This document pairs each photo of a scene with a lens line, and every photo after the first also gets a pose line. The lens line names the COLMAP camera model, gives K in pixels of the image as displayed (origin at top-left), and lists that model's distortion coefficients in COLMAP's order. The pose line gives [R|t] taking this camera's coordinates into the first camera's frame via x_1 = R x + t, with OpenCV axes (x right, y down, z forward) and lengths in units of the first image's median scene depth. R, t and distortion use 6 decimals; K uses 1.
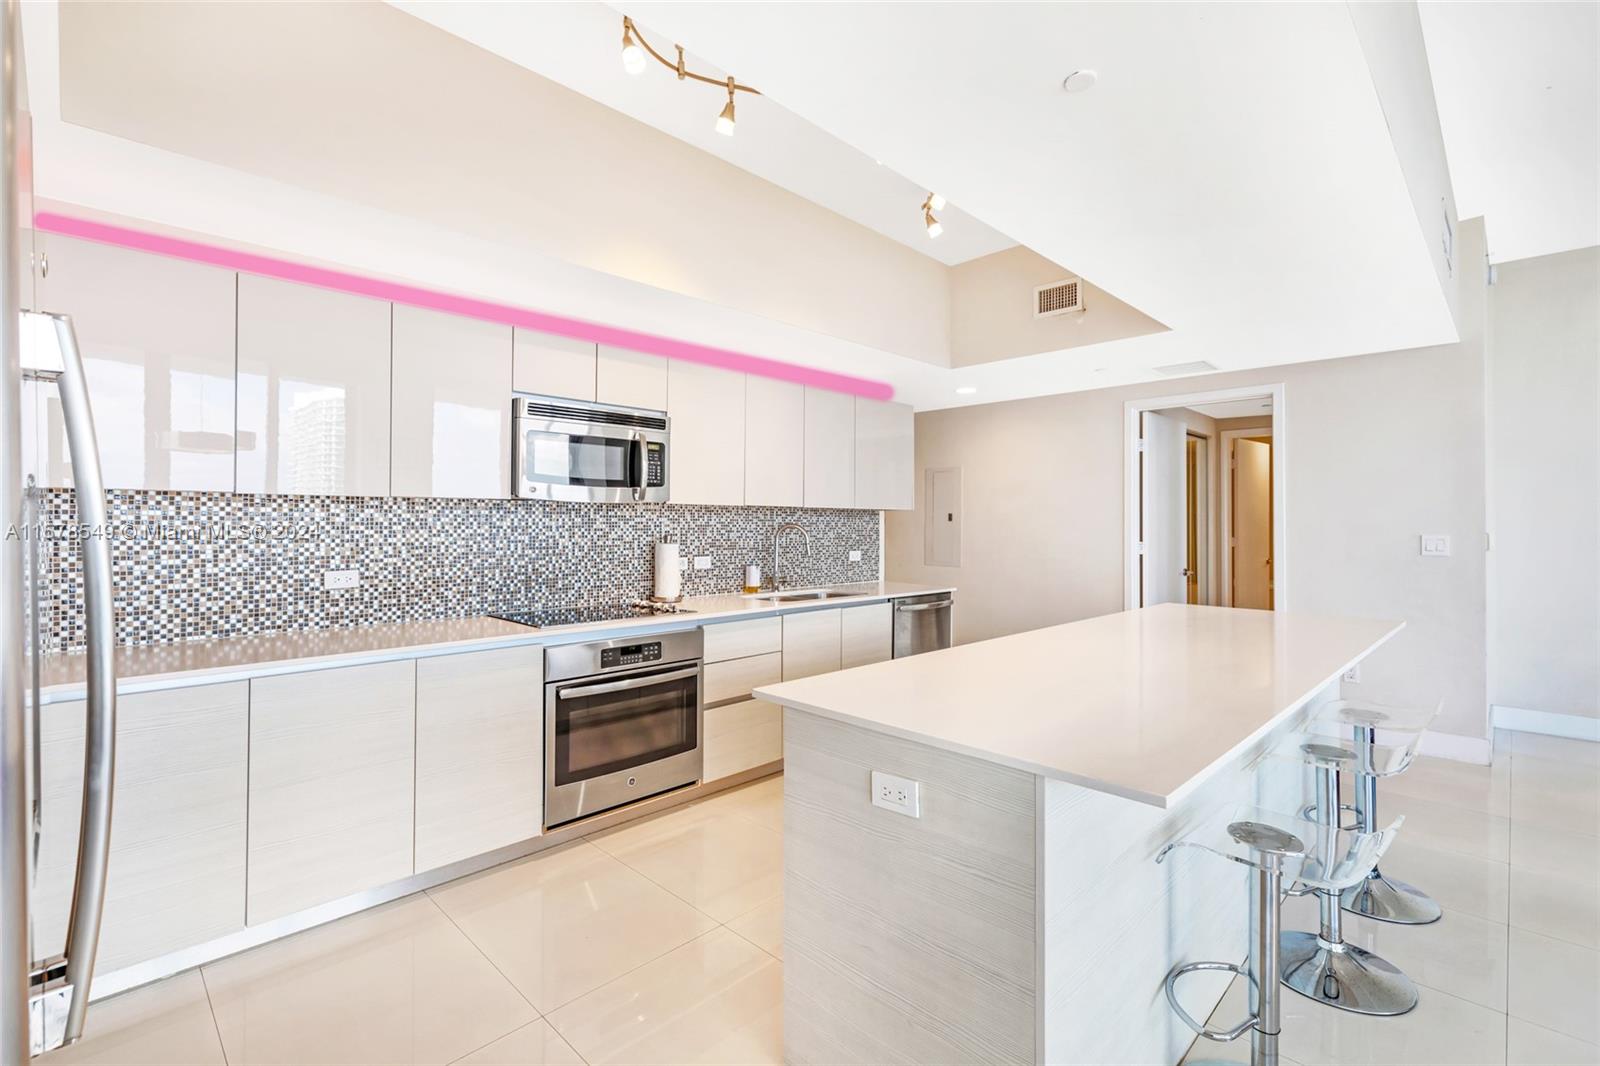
lens RADIAL K [[733.0, 0, 809.9], [0, 733.0, 537.5], [0, 0, 1]] dist [0.000235, 0.000077]
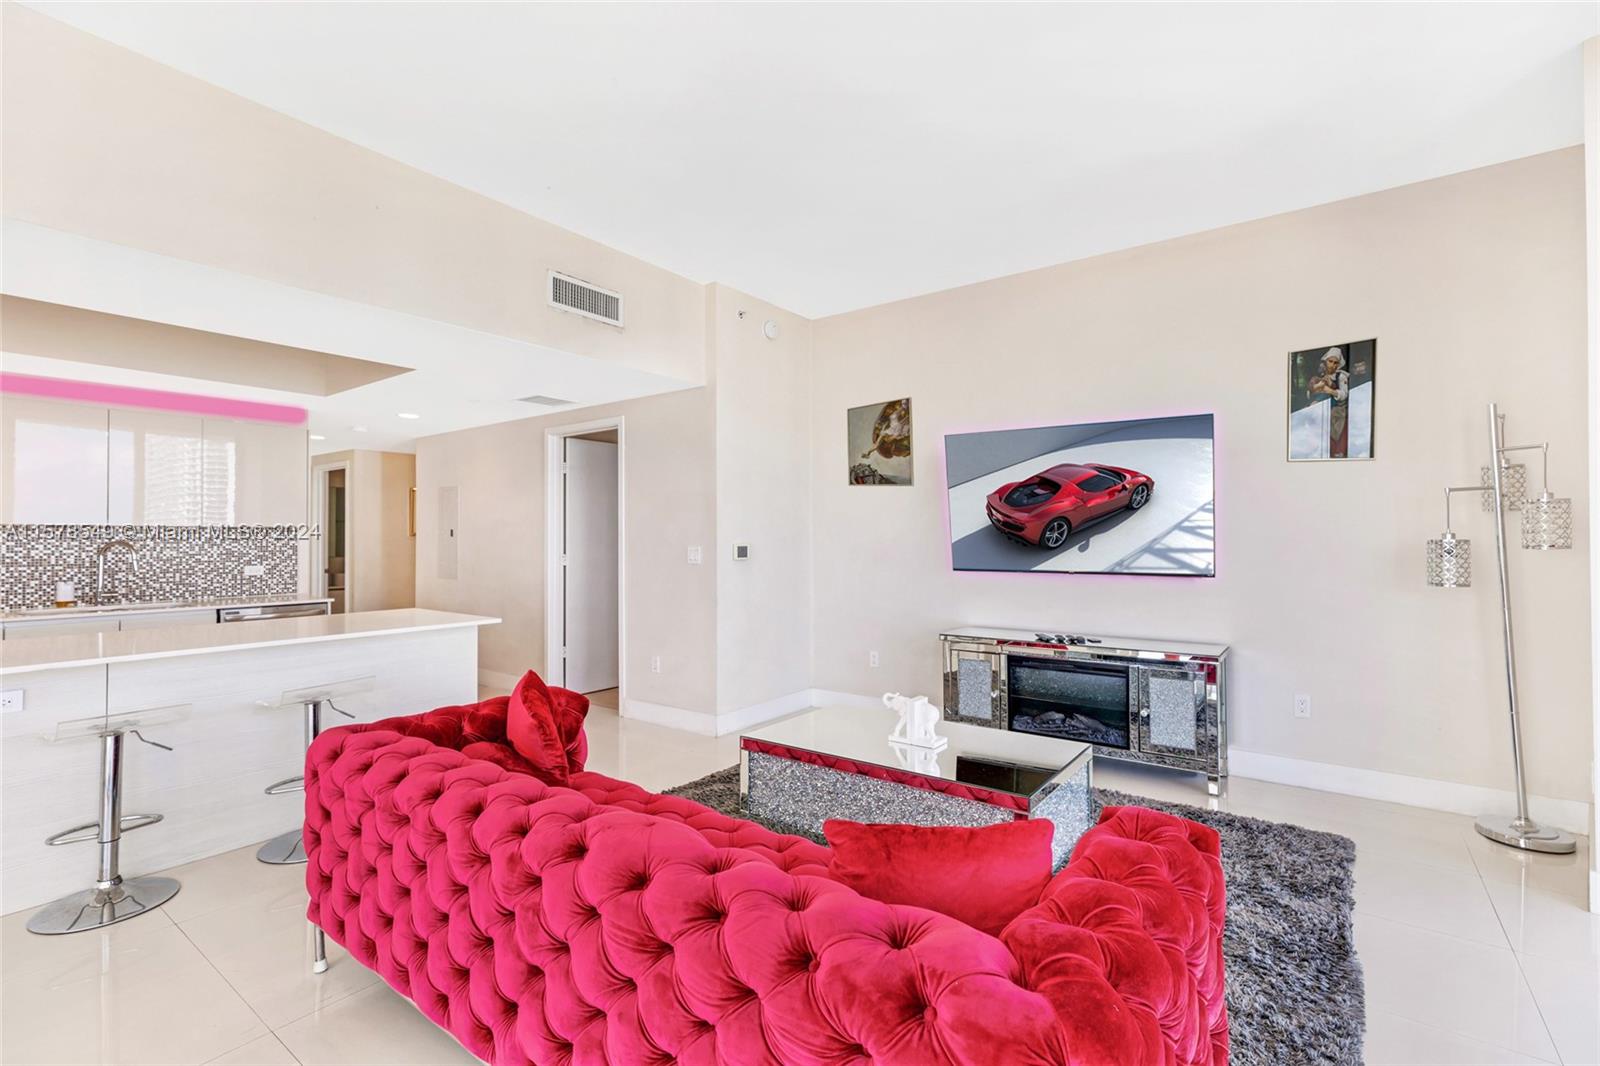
lens RADIAL K [[721.5, 0, 807.4], [0, 721.5, 529.9], [0, 0, 1]] dist [0.004098, 0.000409]
pose [[0.989529, -0.005820, 0.144216, 0.832403], [0.010097, 0.999530, -0.028938, 0.005776], [-0.143980, 0.030091, 0.989123, -0.178094]]
